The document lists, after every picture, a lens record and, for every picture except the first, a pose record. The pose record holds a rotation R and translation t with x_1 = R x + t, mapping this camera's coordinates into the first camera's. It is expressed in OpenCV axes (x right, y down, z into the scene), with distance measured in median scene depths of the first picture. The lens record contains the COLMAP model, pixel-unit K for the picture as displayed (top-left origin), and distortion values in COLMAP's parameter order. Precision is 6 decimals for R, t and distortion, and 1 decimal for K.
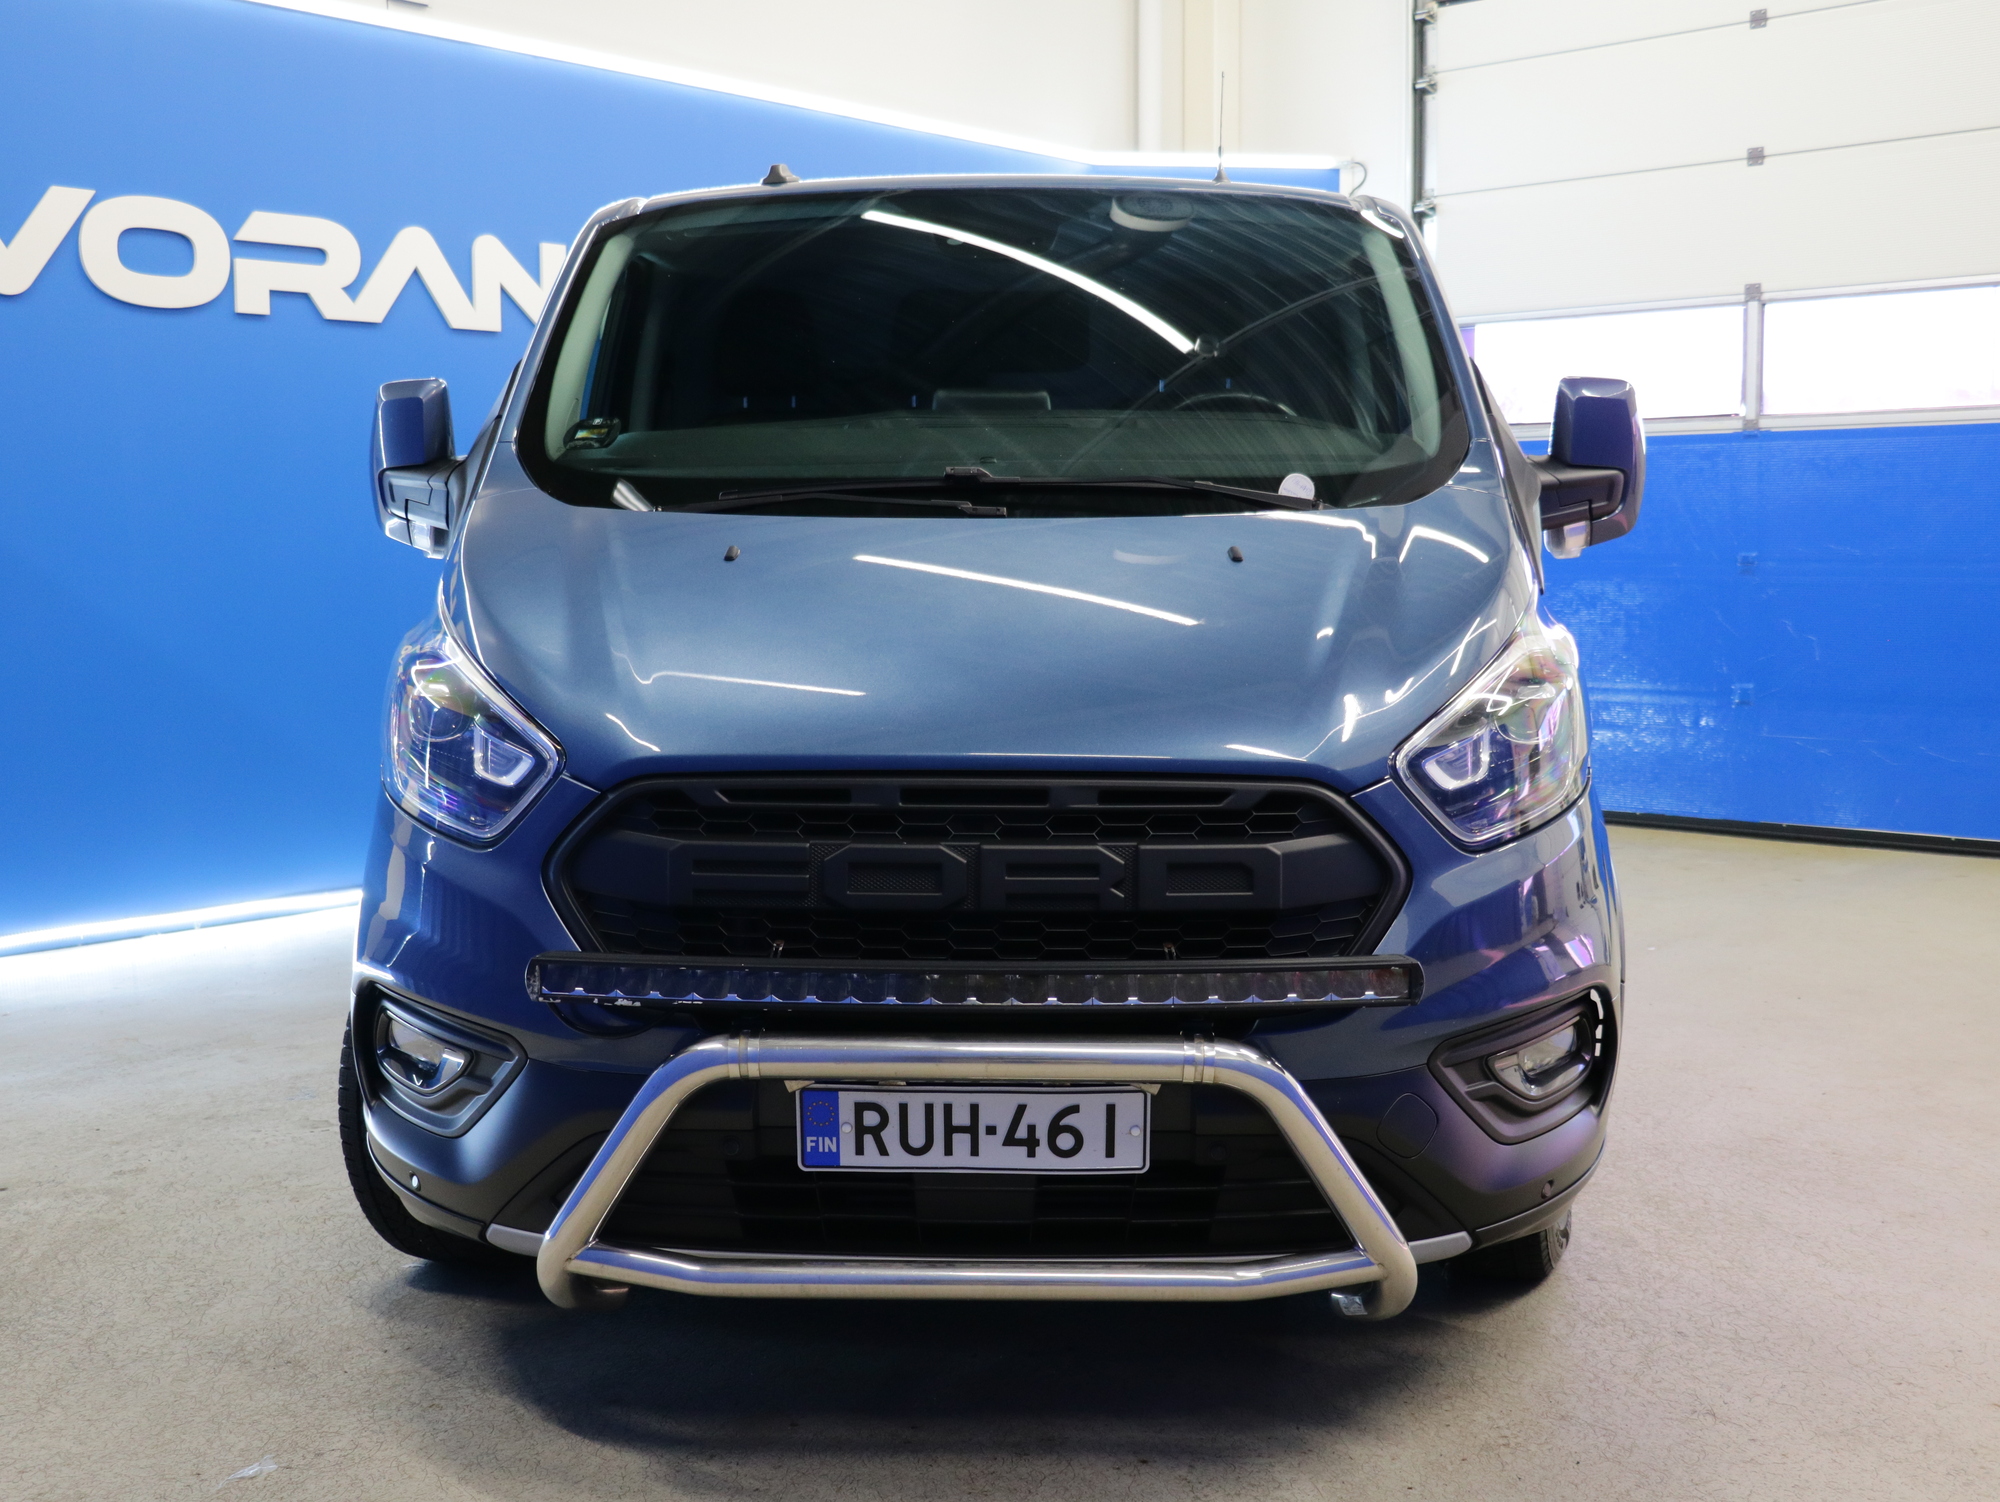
lens RADIAL K [[2108.6, 0, 1000.0], [0, 2108.6, 751.0], [0, 0, 1]] dist [-0.061668, 0.031938]
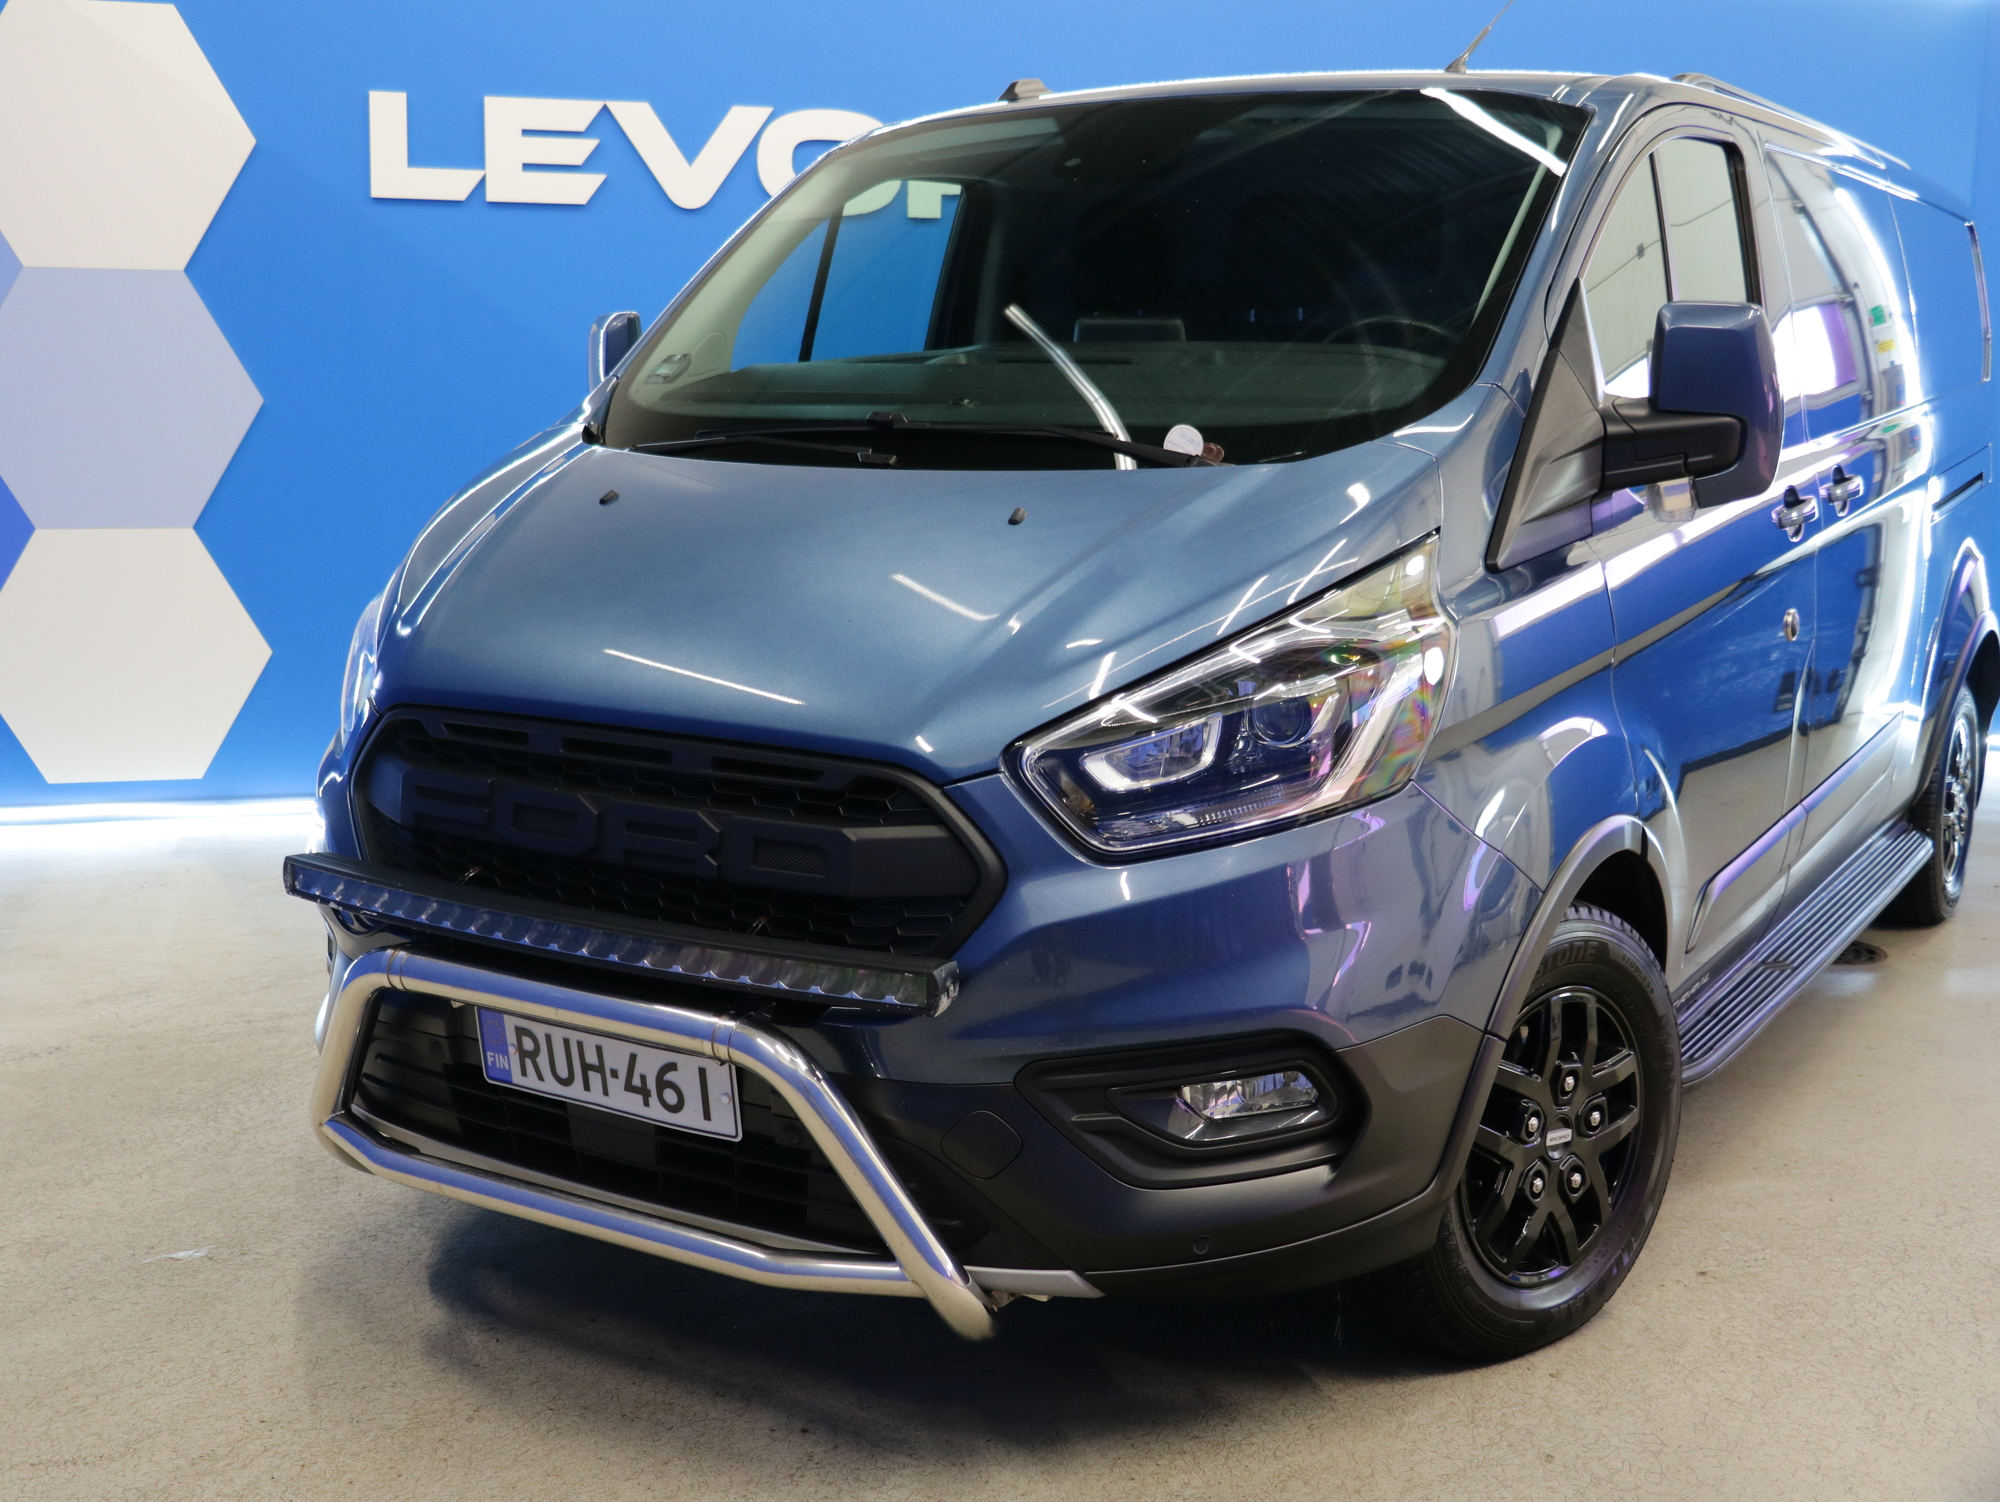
lens RADIAL K [[2182.6, 0, 1000.0], [0, 2182.6, 751.0], [0, 0, 1]] dist [-0.025479, -0.012369]
pose [[0.861267, 0.091625, -0.499824, 0.676792], [-0.063055, 0.995278, 0.073796, -0.068315], [0.504226, -0.032041, 0.862977, 0.175089]]
